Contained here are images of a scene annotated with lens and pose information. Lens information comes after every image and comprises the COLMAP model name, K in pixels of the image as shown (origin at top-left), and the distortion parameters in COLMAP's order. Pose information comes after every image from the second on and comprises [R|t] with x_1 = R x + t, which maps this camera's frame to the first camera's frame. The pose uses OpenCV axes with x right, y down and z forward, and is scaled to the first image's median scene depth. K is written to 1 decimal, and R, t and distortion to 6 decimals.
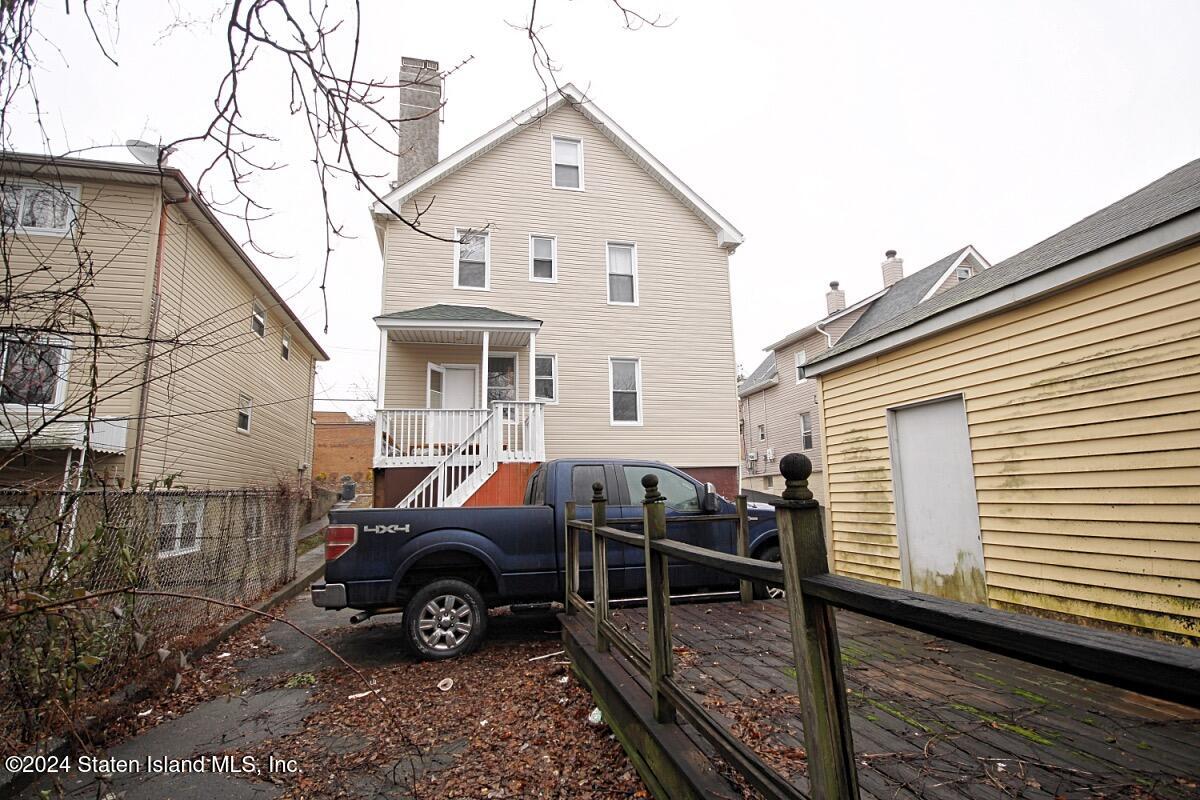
lens RADIAL K [[577.8, 0, 600.0], [0, 577.8, 400.0], [0, 0, 1]] dist [0.003007, 0.000435]
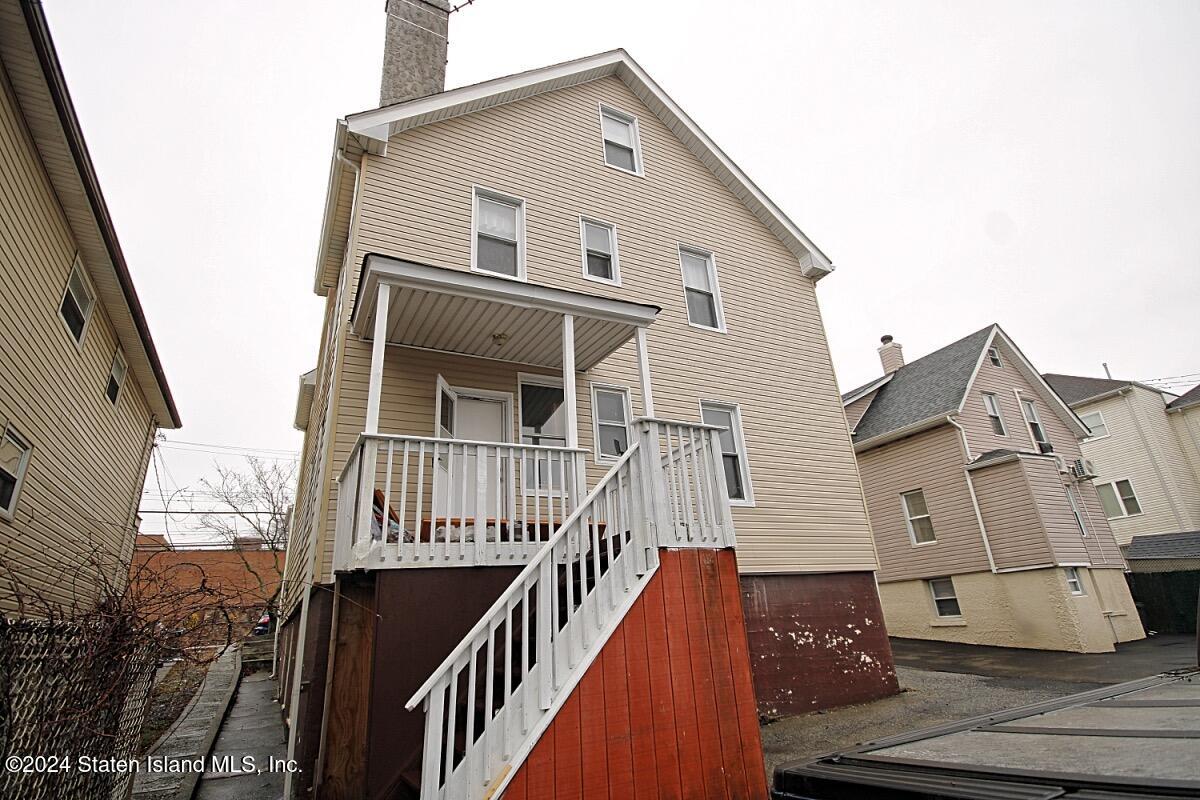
lens RADIAL K [[575.5, 0, 600.0], [0, 575.5, 400.0], [0, 0, 1]] dist [-0.002173, -0.000168]
pose [[0.971072, 0.042507, 0.234974, -0.247463], [0.011851, 0.974237, -0.225213, 0.071188], [-0.238494, 0.221483, 0.945551, 0.414334]]
